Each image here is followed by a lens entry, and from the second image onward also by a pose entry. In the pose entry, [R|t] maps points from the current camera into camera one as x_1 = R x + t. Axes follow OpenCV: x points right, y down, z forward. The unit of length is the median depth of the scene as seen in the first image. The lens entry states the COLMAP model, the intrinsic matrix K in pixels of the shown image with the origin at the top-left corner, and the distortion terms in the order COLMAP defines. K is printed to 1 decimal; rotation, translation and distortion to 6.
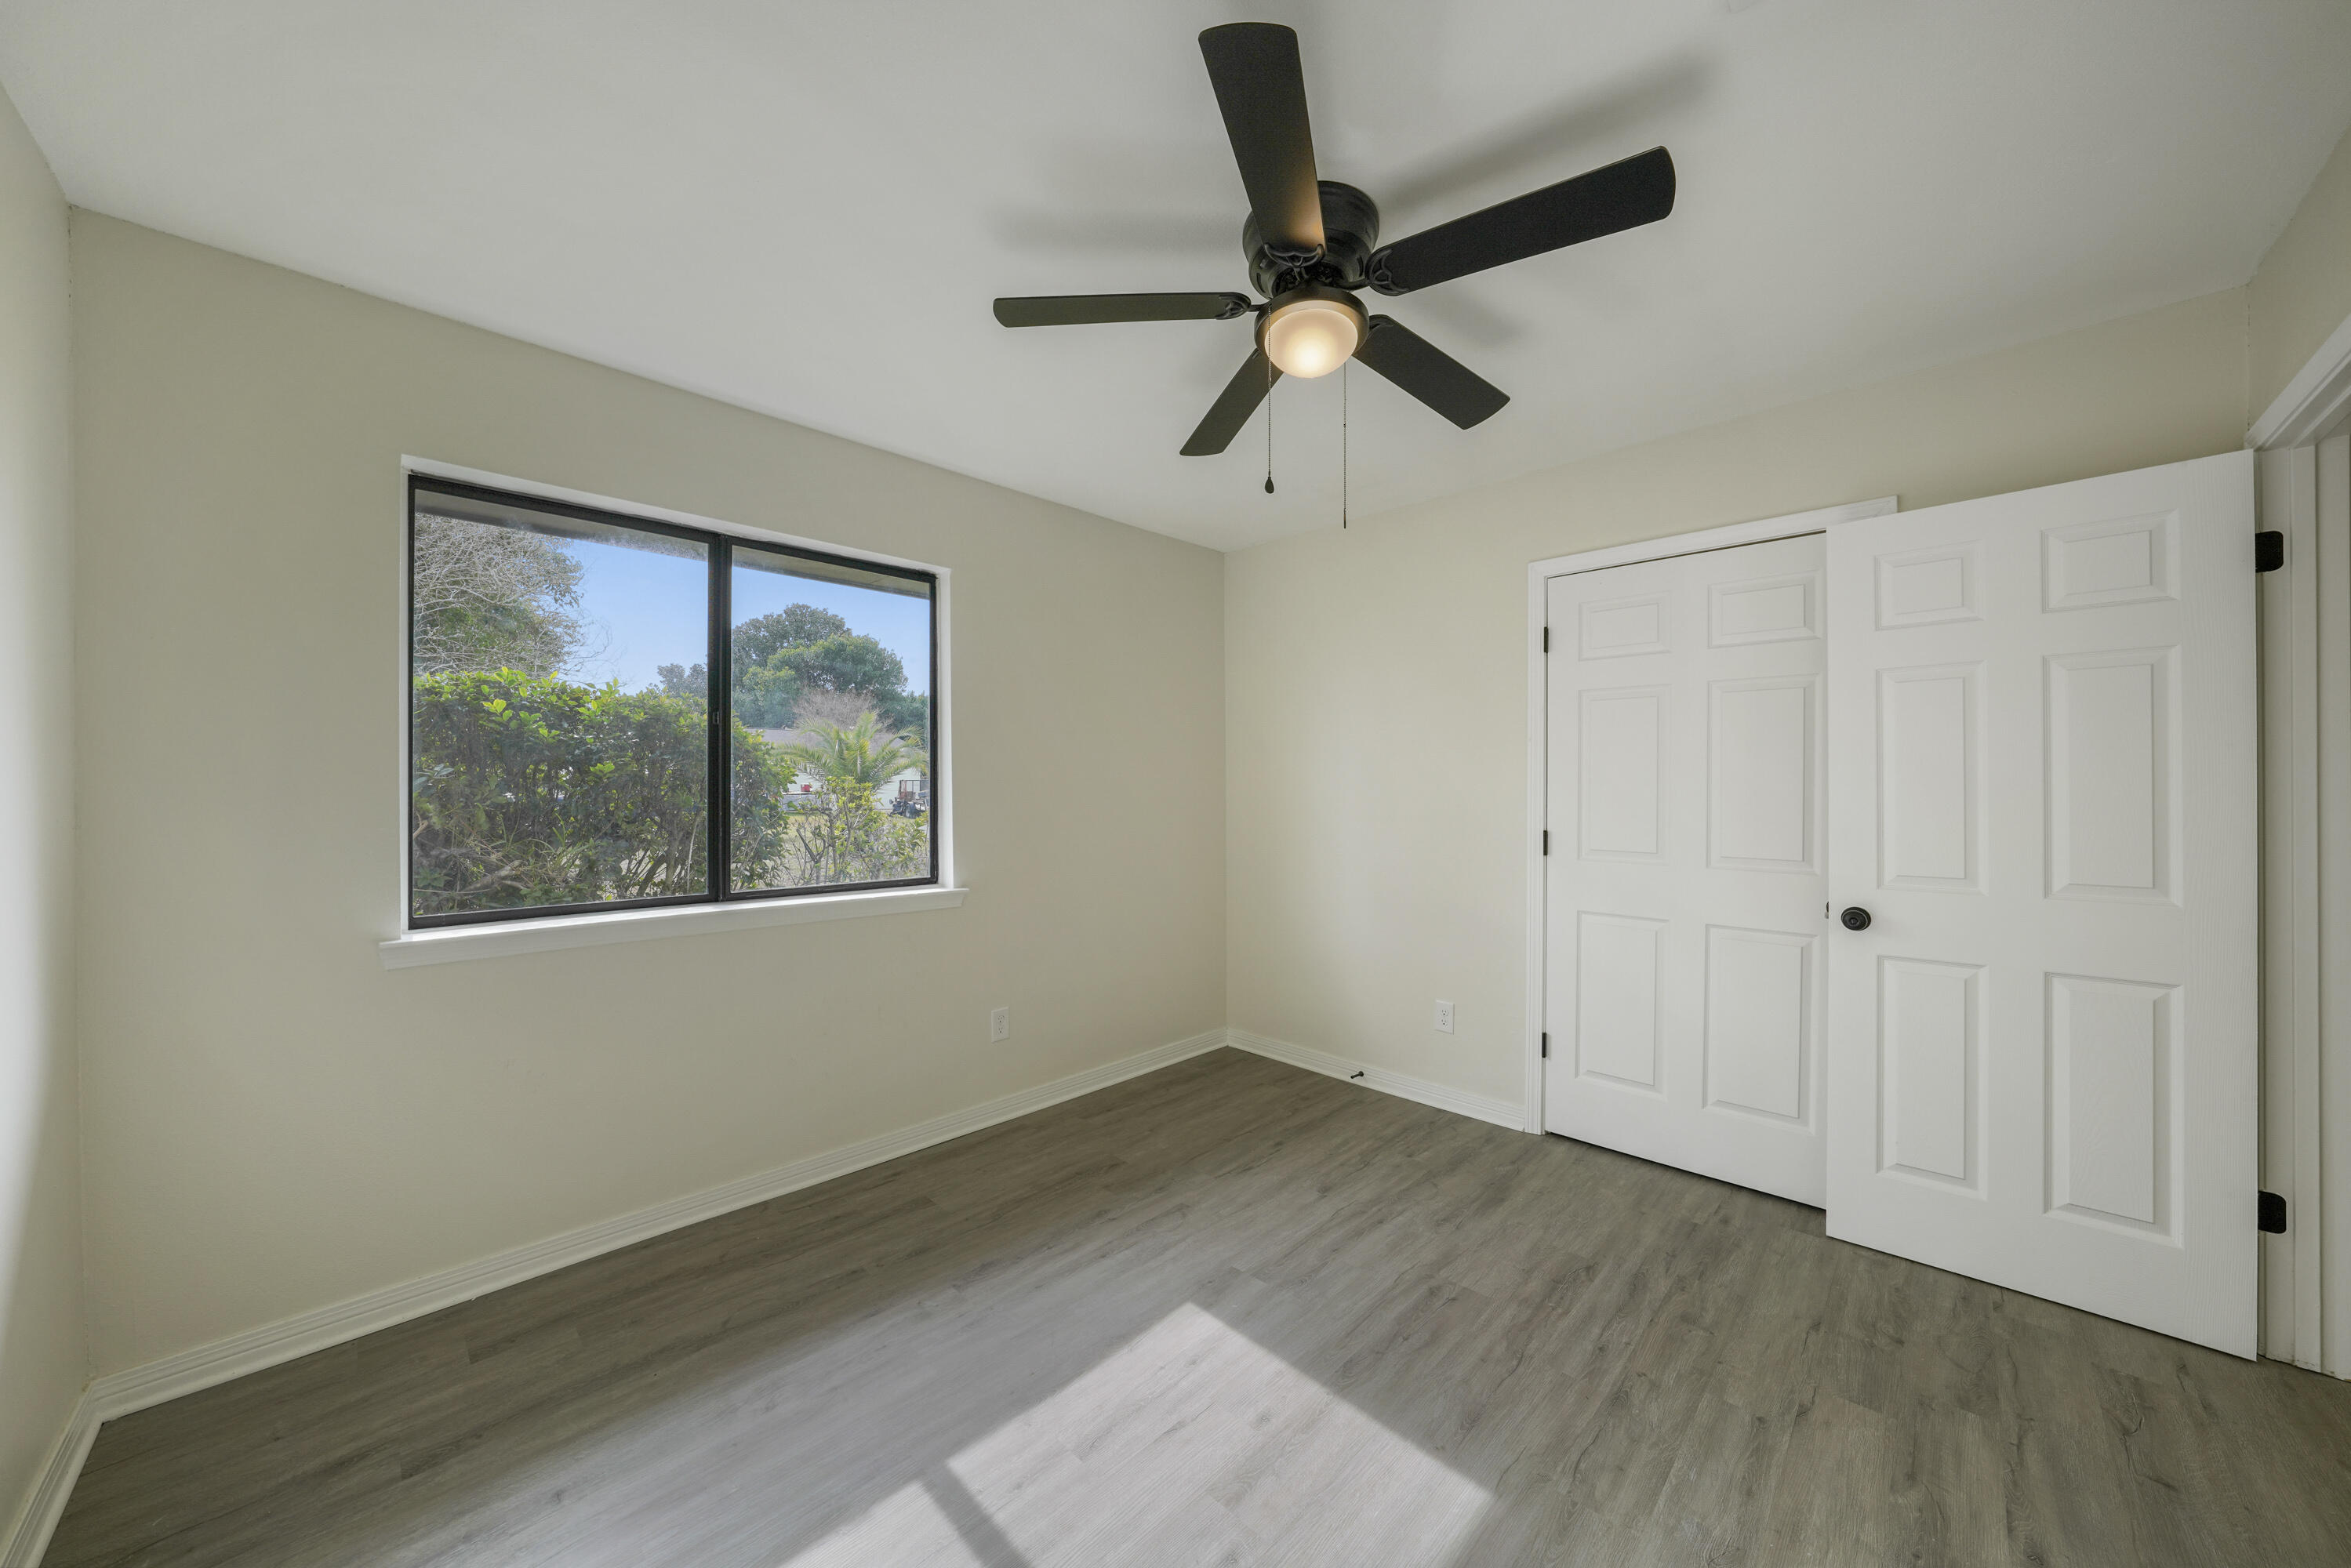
lens RADIAL K [[868.1, 0, 1159.4], [0, 868.1, 784.3], [0, 0, 1]] dist [-0.006763, 0.000188]
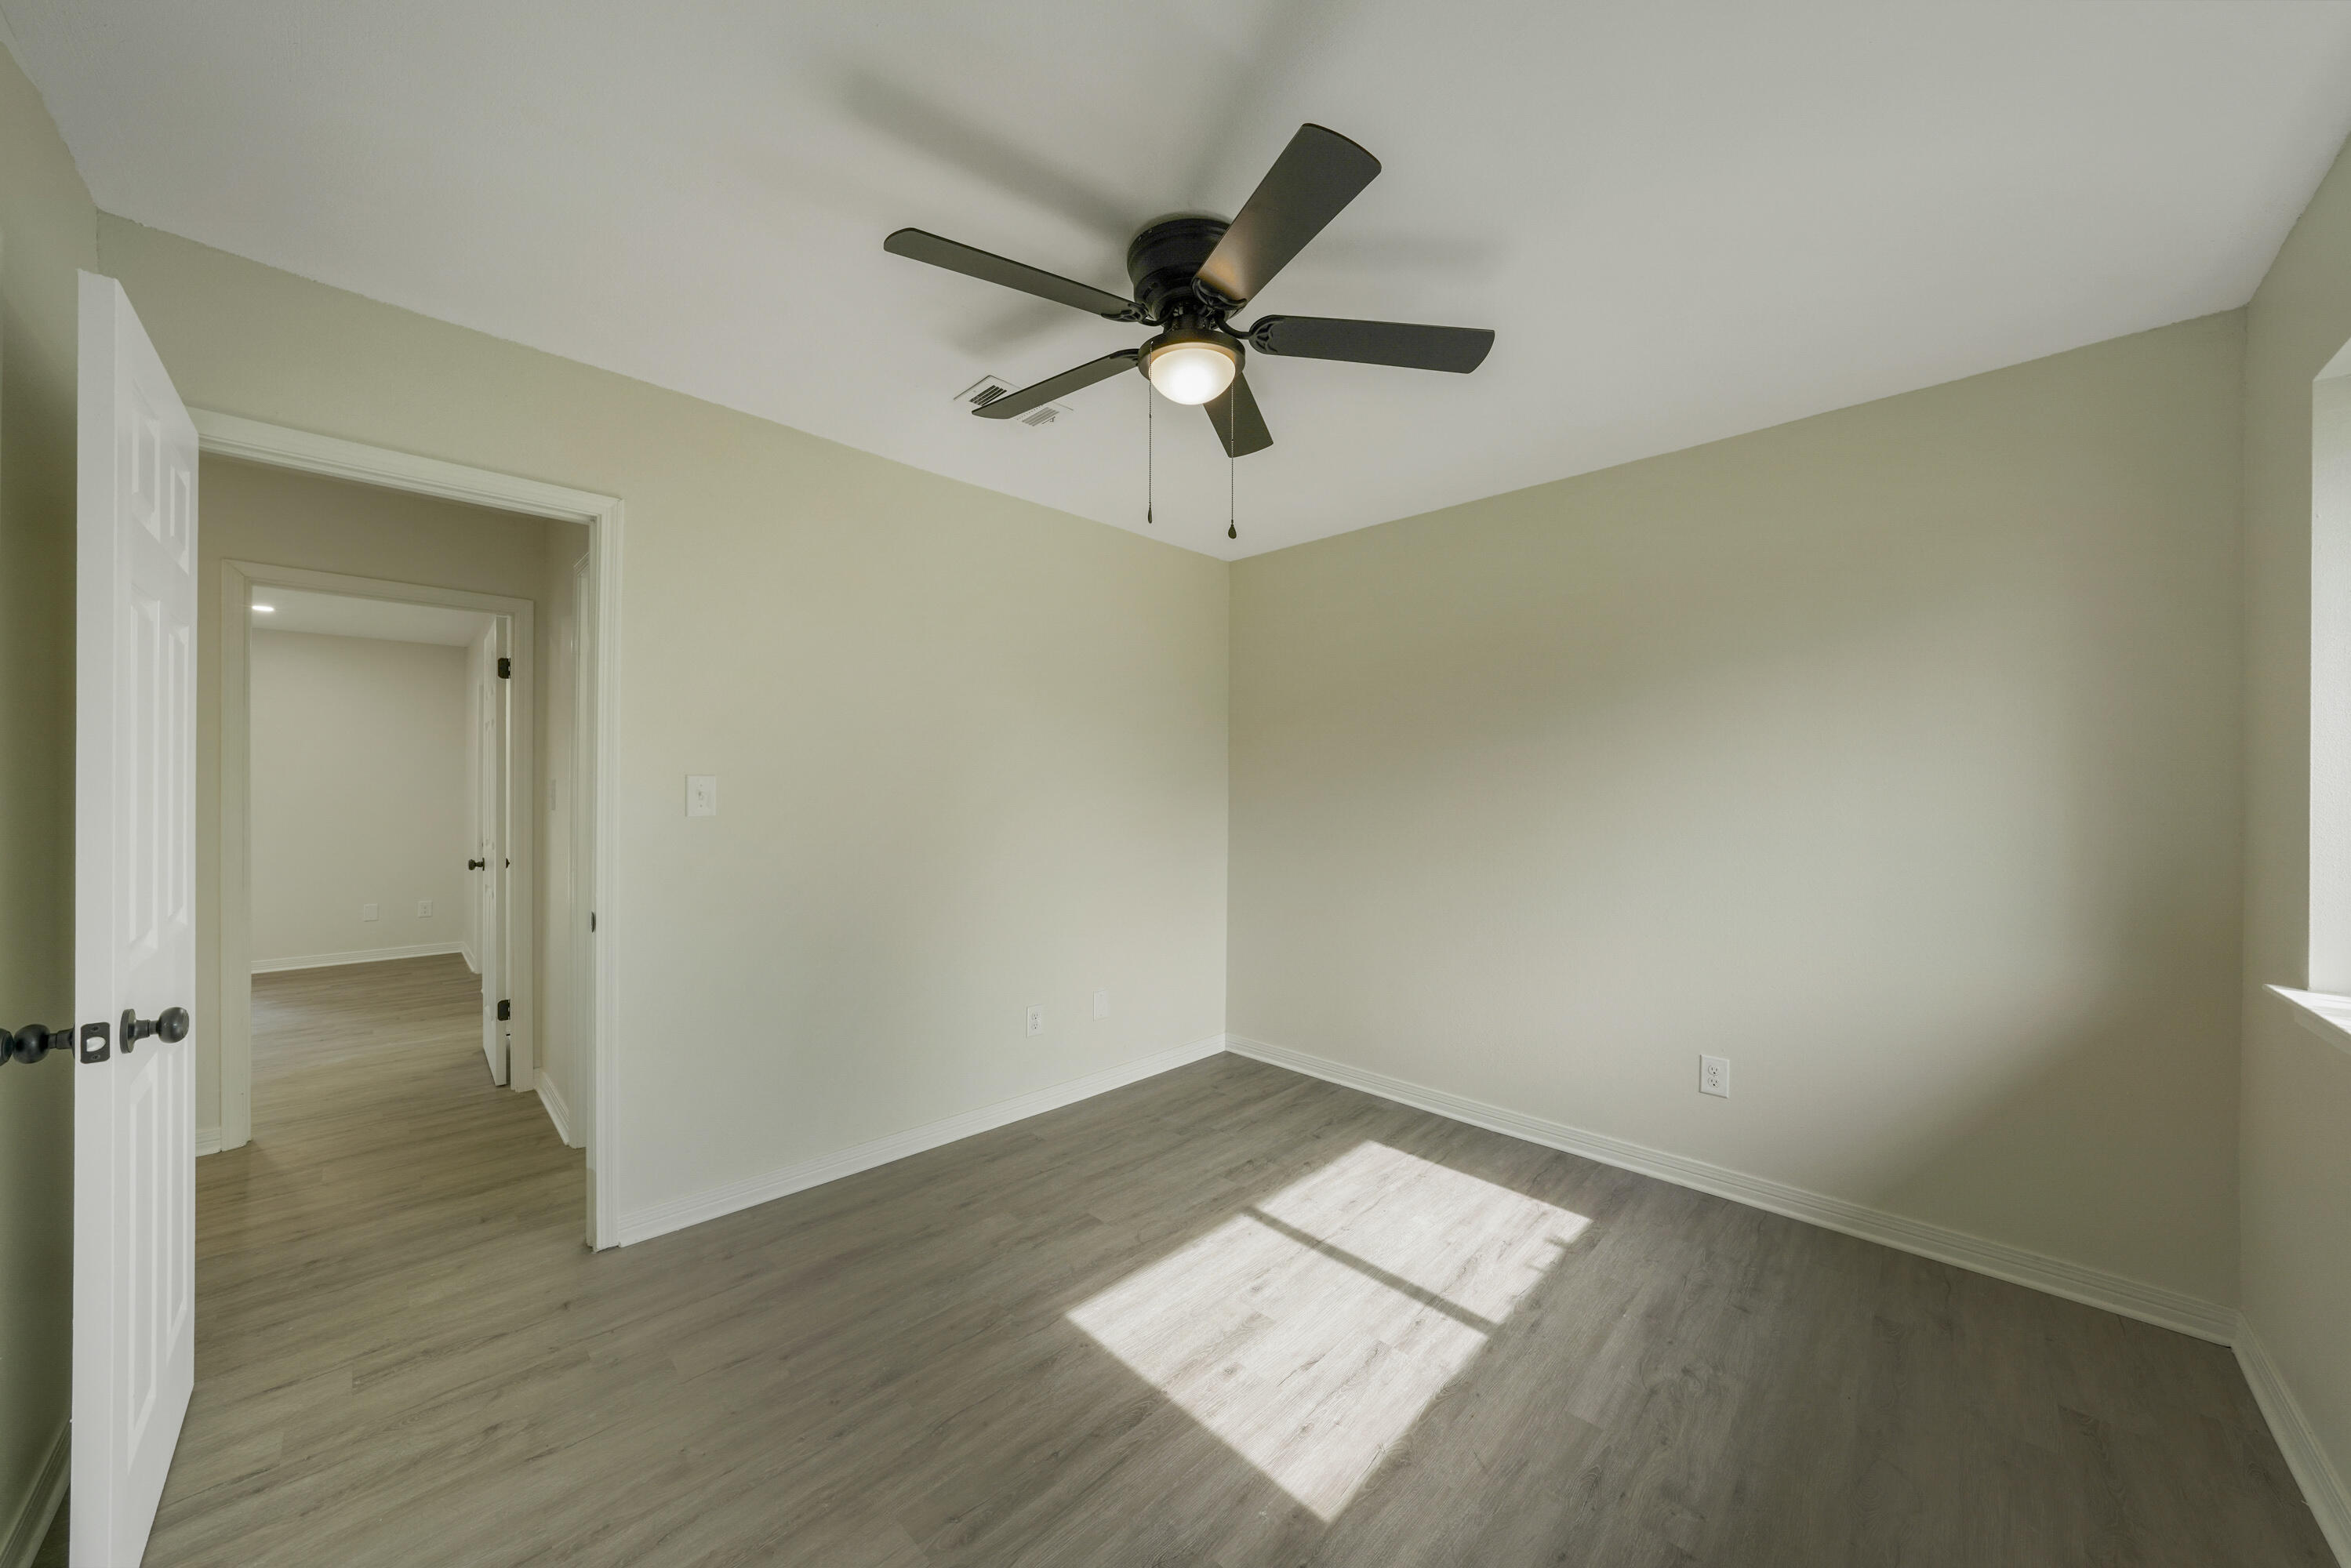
lens RADIAL K [[816.8, 0, 1187.4], [0, 816.8, 793.1], [0, 0, 1]] dist [-0.011524, 0.000185]
pose [[-0.999538, -0.006954, -0.029575, 0.198194], [-0.006855, 0.999970, -0.003470, 0.007790], [0.029598, -0.003266, -0.999557, 1.910357]]
